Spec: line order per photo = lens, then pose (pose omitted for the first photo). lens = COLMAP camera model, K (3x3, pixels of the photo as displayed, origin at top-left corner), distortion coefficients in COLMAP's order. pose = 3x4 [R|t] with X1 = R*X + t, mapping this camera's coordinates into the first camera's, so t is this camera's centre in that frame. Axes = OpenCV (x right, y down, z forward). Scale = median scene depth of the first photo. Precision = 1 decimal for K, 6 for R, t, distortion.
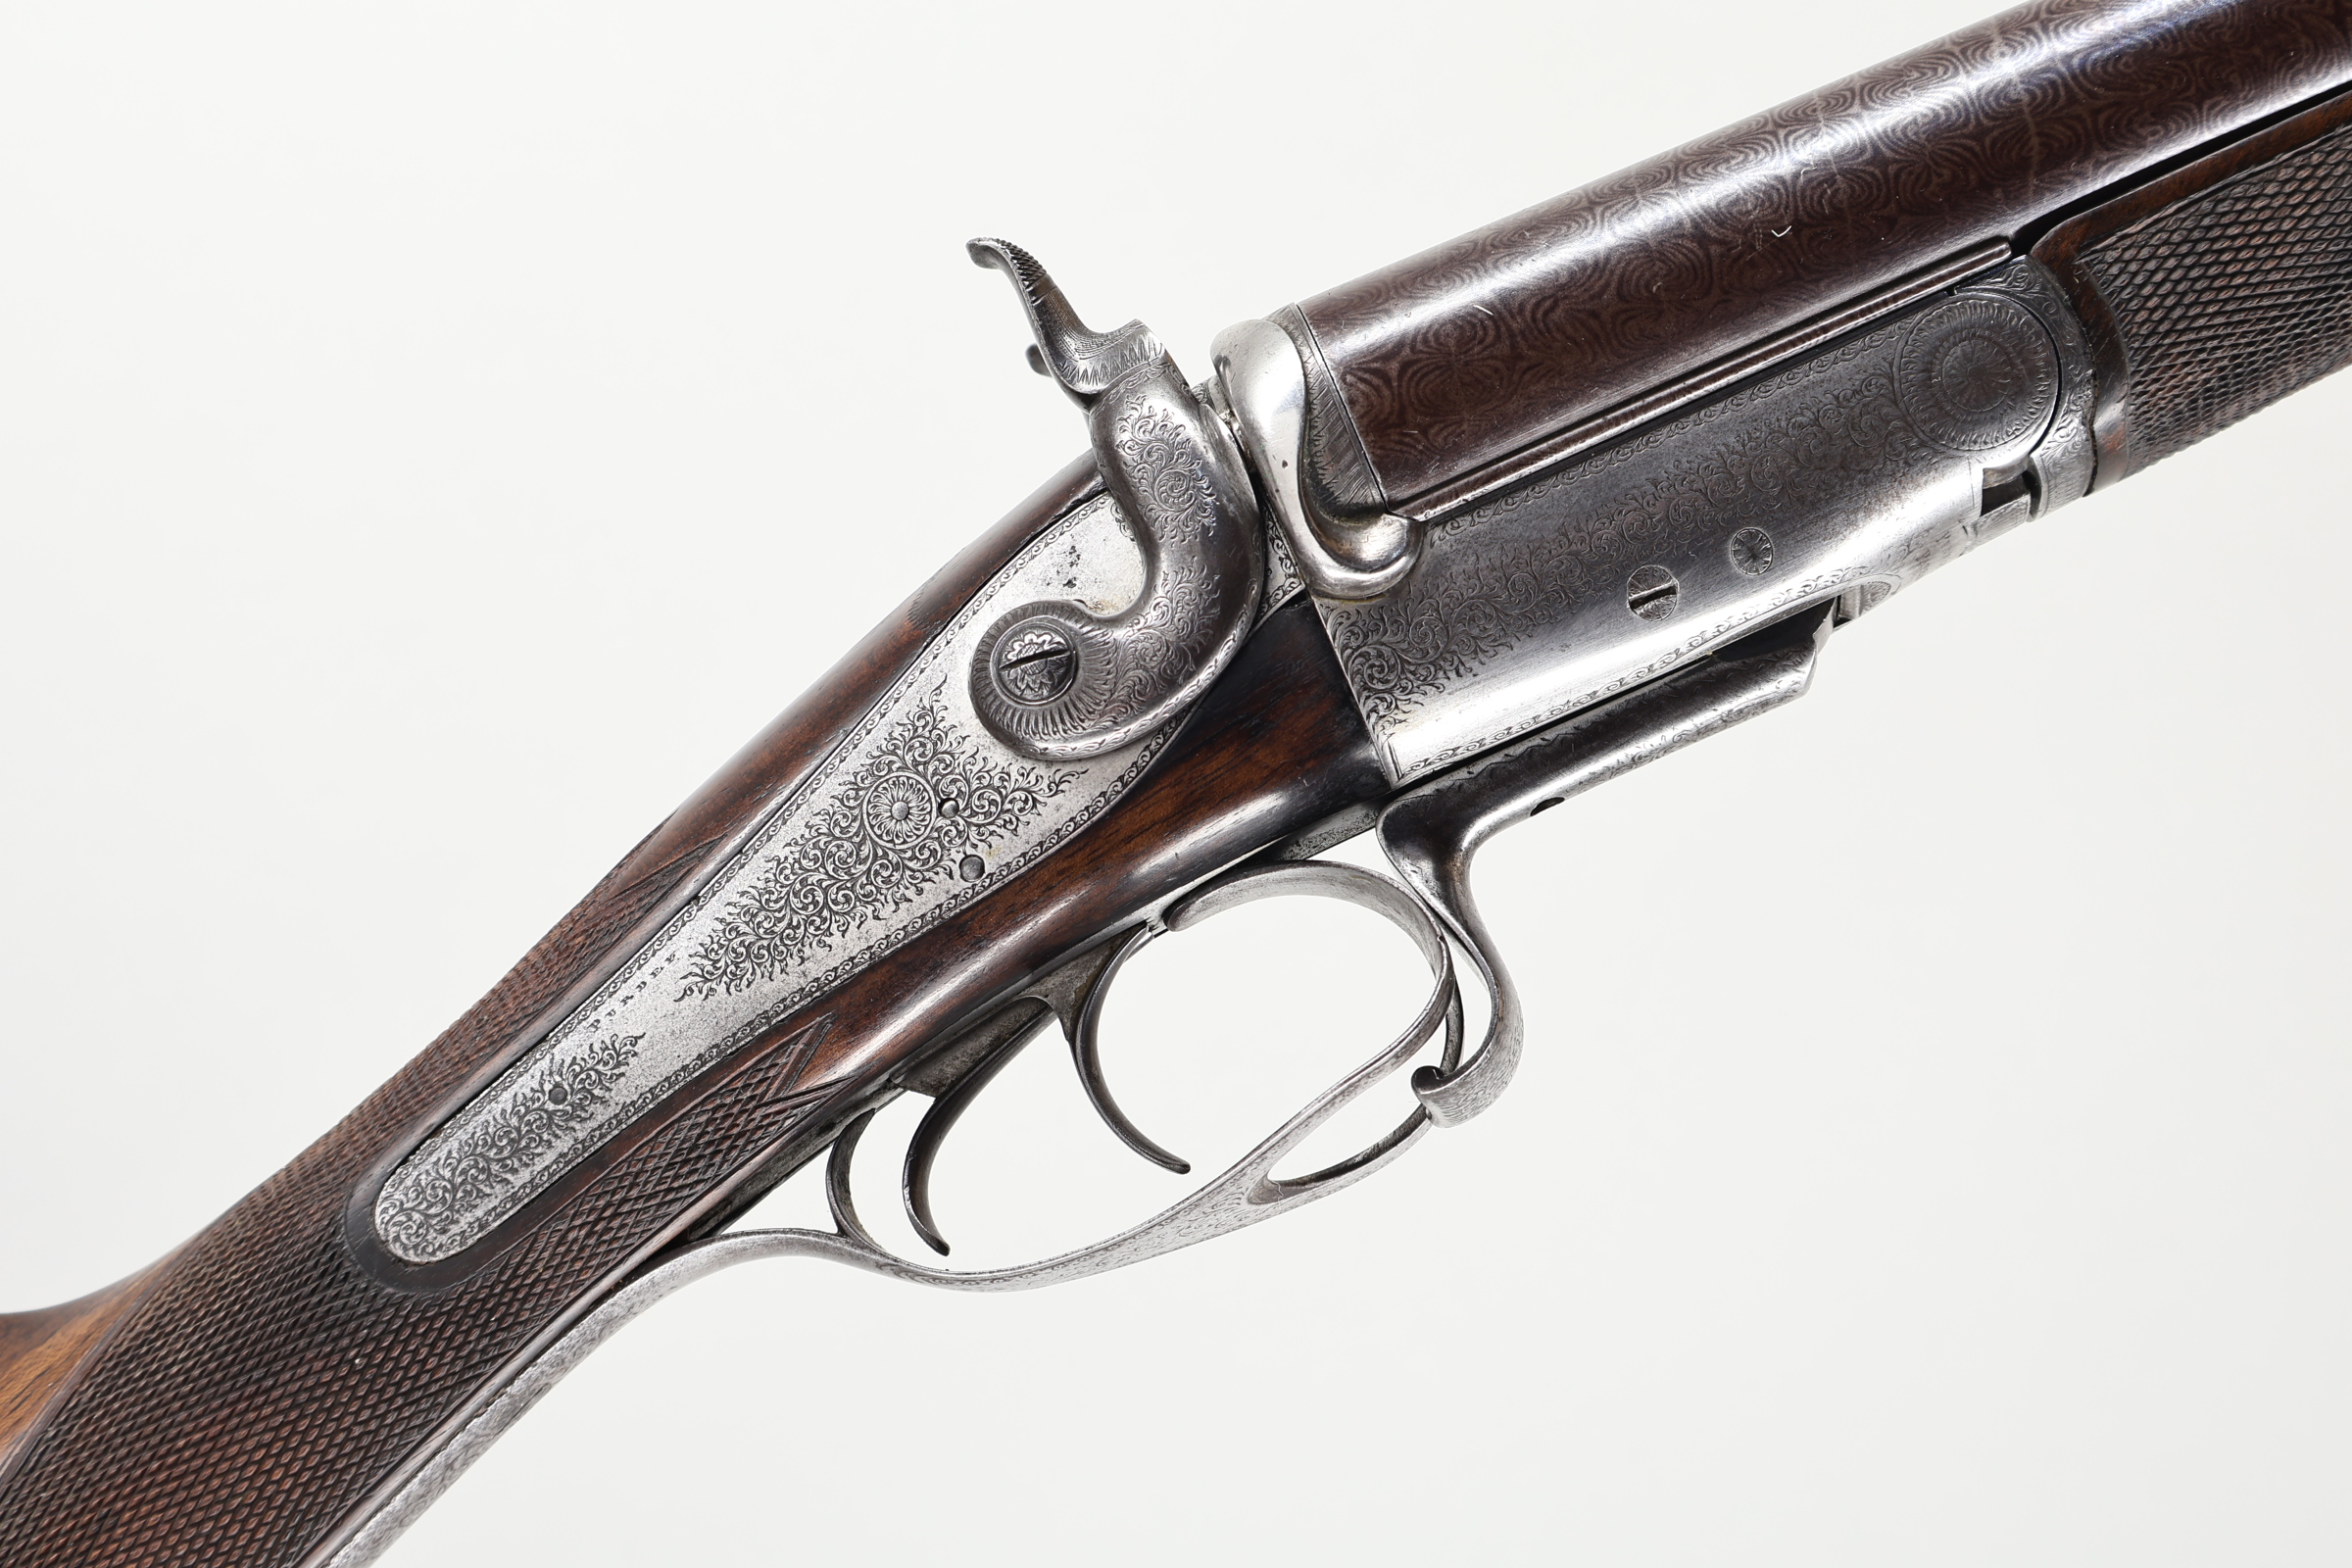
lens RADIAL K [[3896.5, 0, 1176.0], [0, 3896.5, 784.0], [0, 0, 1]] dist [-0.006155, 0.270563]
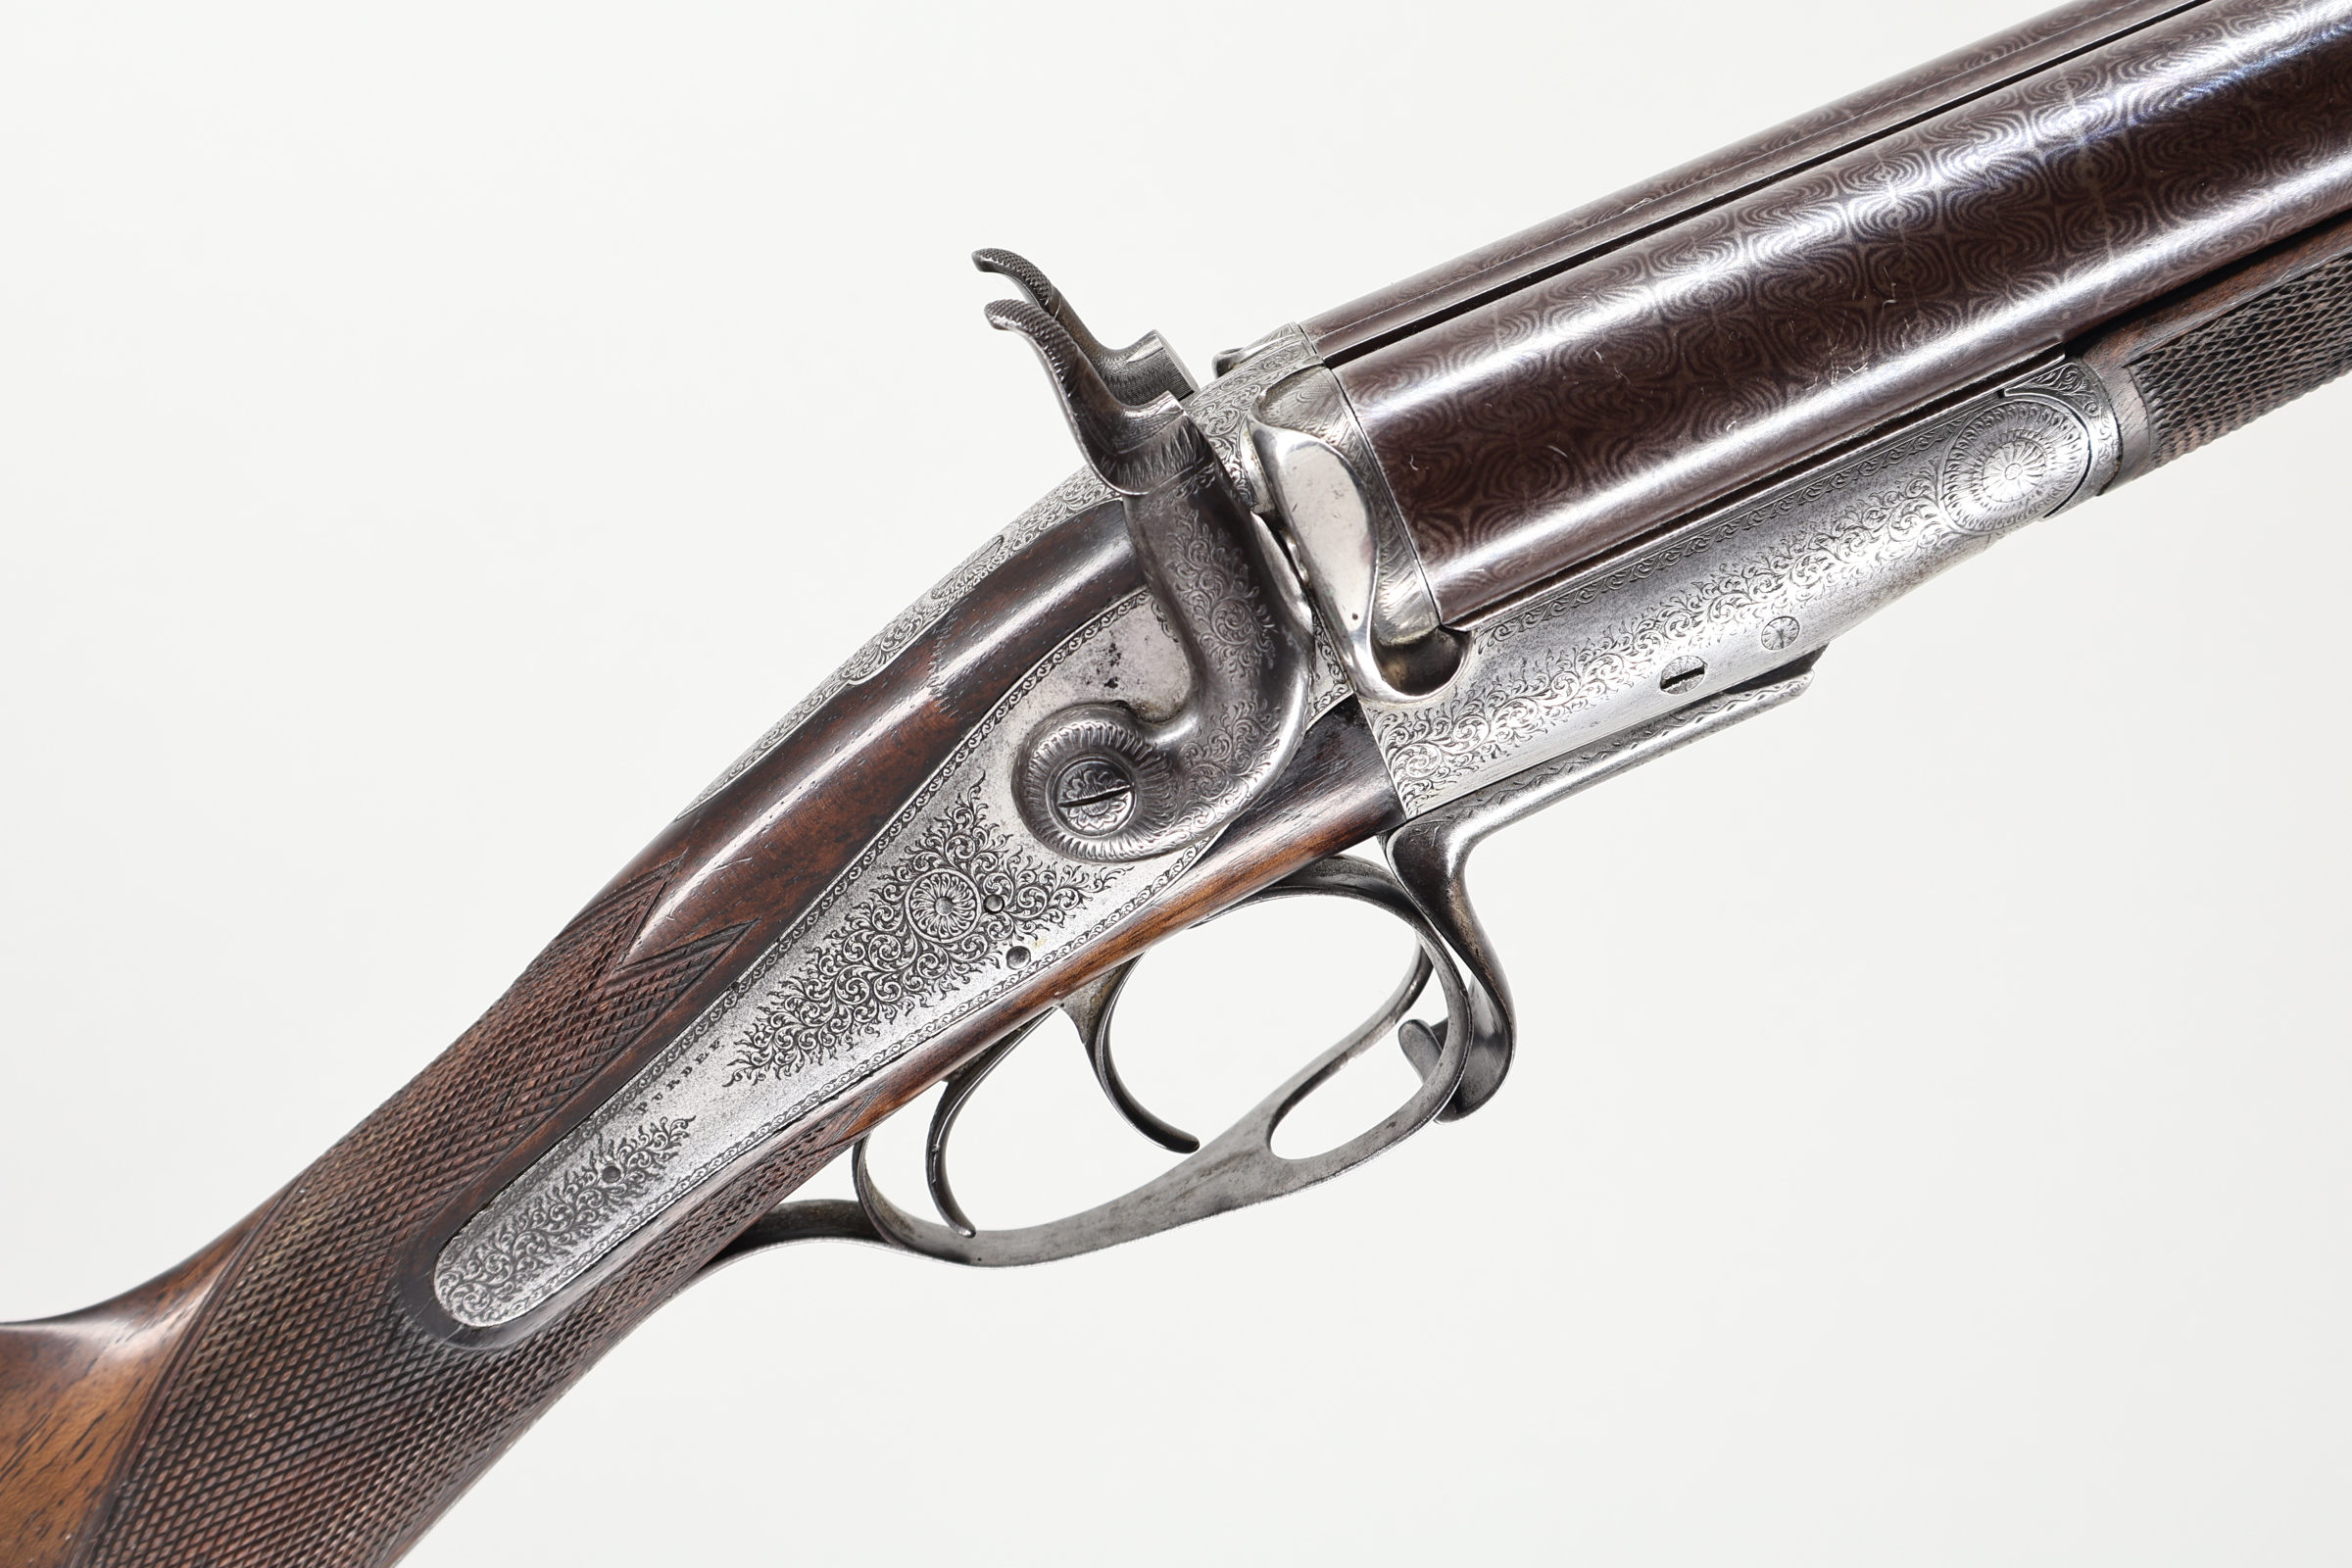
lens RADIAL K [[3896.5, 0, 1176.0], [0, 3896.5, 784.0], [0, 0, 1]] dist [-0.006155, 0.270563]
pose [[0.970433, -0.088458, 0.224577, -0.235368], [-0.040966, 0.856564, 0.514412, -0.538339], [-0.237868, -0.508402, 0.827615, 0.173986]]
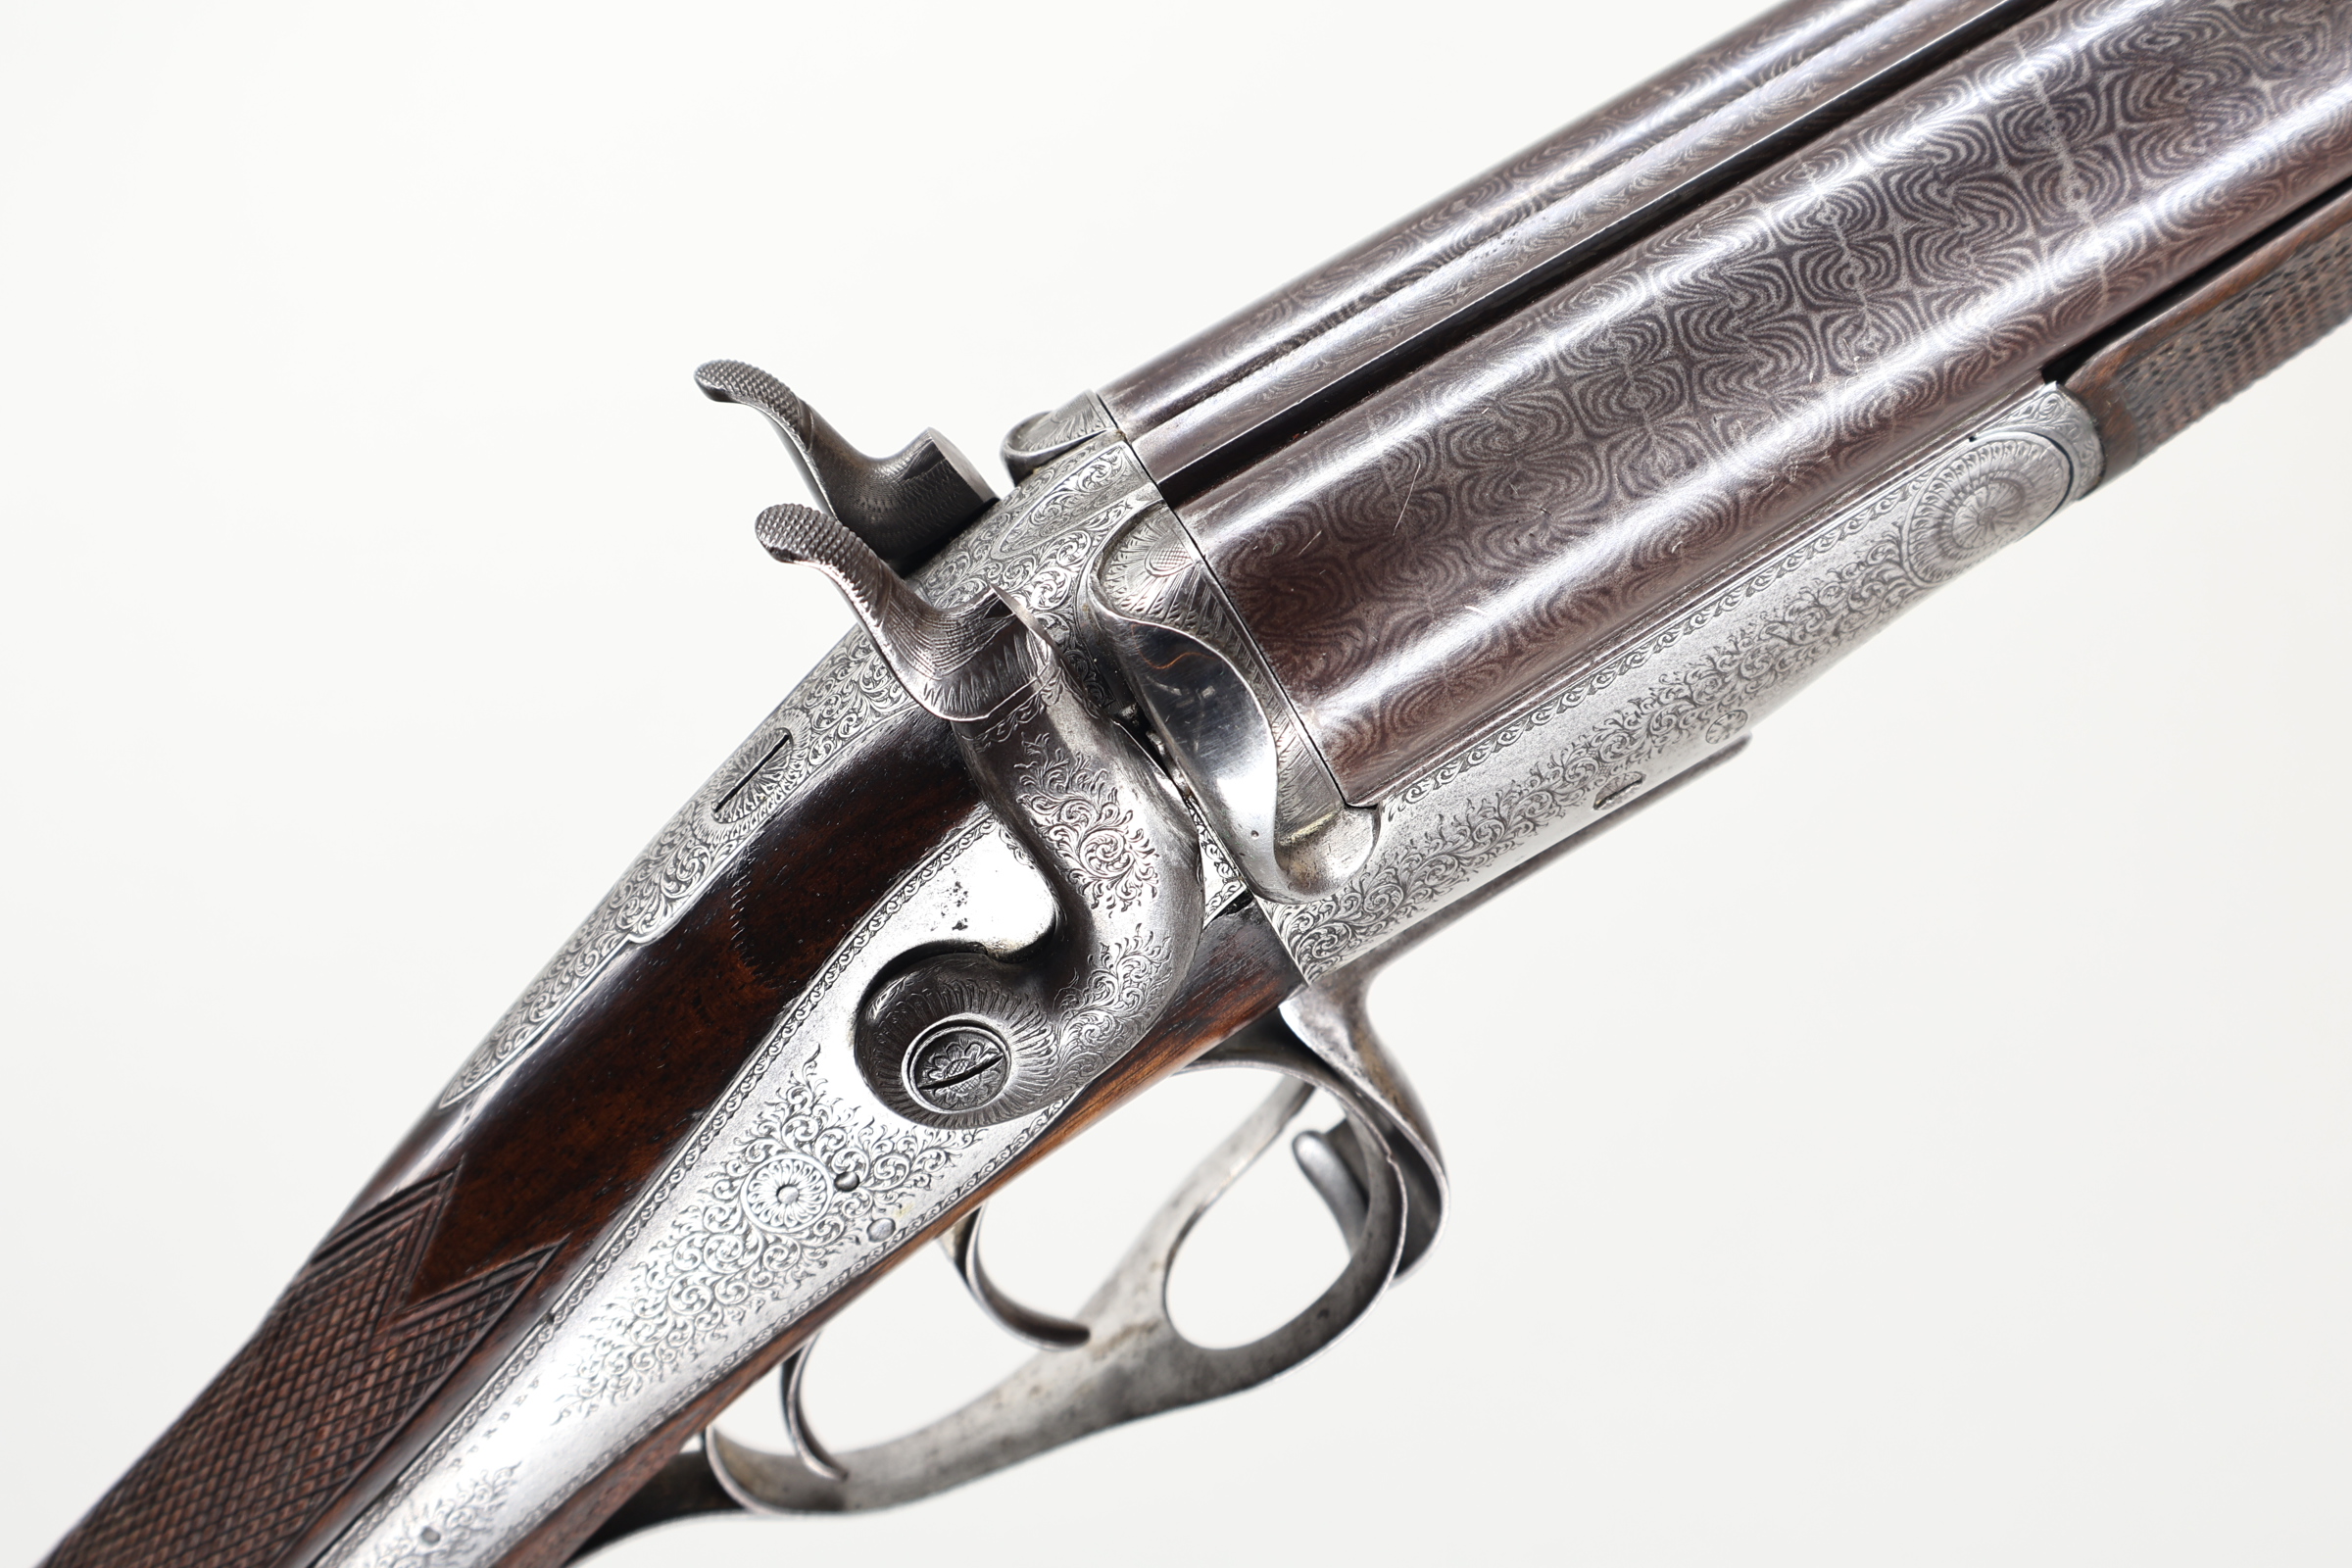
lens RADIAL K [[3896.5, 0, 1176.0], [0, 3896.5, 784.0], [0, 0, 1]] dist [-0.006155, 0.270563]
pose [[0.912675, -0.267675, 0.308829, -0.229652], [-0.011206, 0.738987, 0.673627, -0.622306], [-0.408533, -0.618263, 0.671455, 0.460903]]
